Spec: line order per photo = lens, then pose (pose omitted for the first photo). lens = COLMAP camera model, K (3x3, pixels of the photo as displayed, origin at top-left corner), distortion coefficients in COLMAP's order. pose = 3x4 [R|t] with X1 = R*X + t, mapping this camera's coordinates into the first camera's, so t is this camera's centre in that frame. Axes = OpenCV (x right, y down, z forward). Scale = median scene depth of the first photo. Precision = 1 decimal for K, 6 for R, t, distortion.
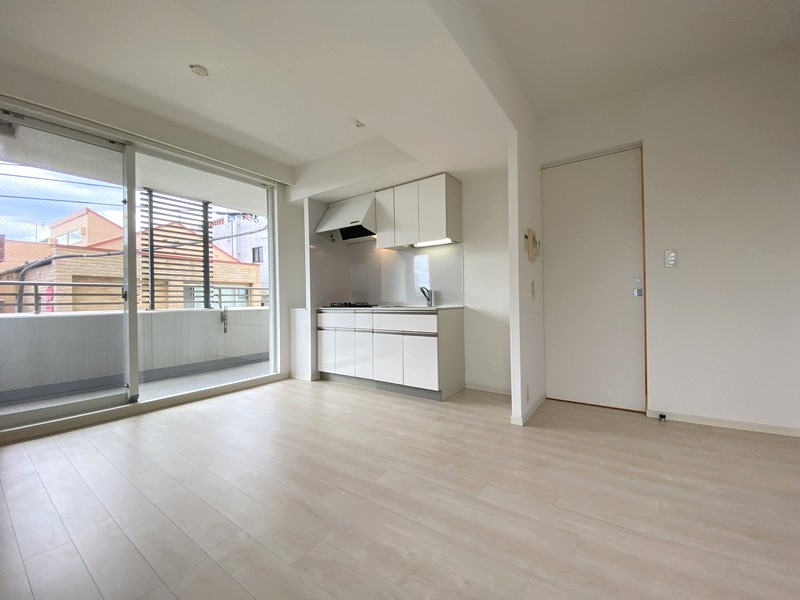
lens RADIAL K [[330.6, 0, 399.4], [0, 330.6, 301.6], [0, 0, 1]] dist [0.016603, -0.000182]
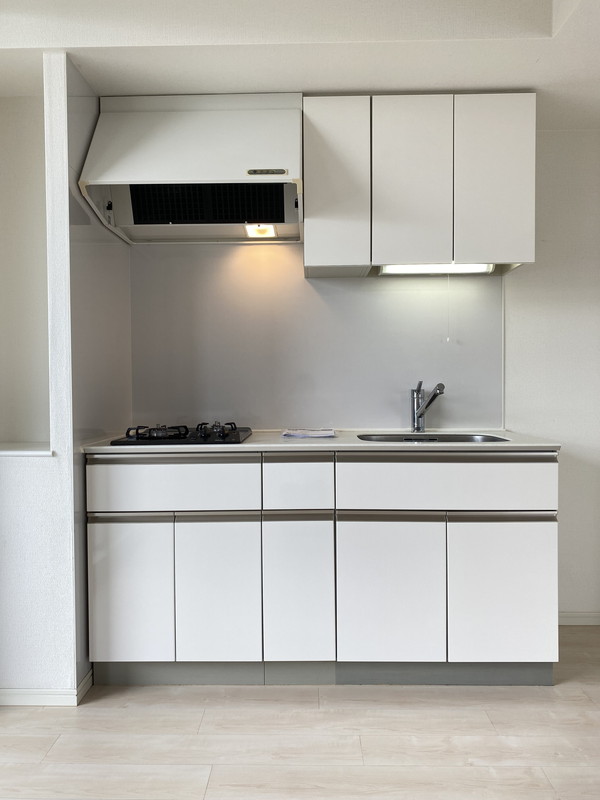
lens RADIAL K [[634.3, 0, 299.3], [0, 634.3, 402.0], [0, 0, 1]] dist [-0.005010, -0.001736]
pose [[0.821671, -0.004453, 0.569945, -0.434891], [-0.006489, 0.999832, 0.017165, -0.031759], [-0.569925, -0.017802, 0.821504, 0.465804]]
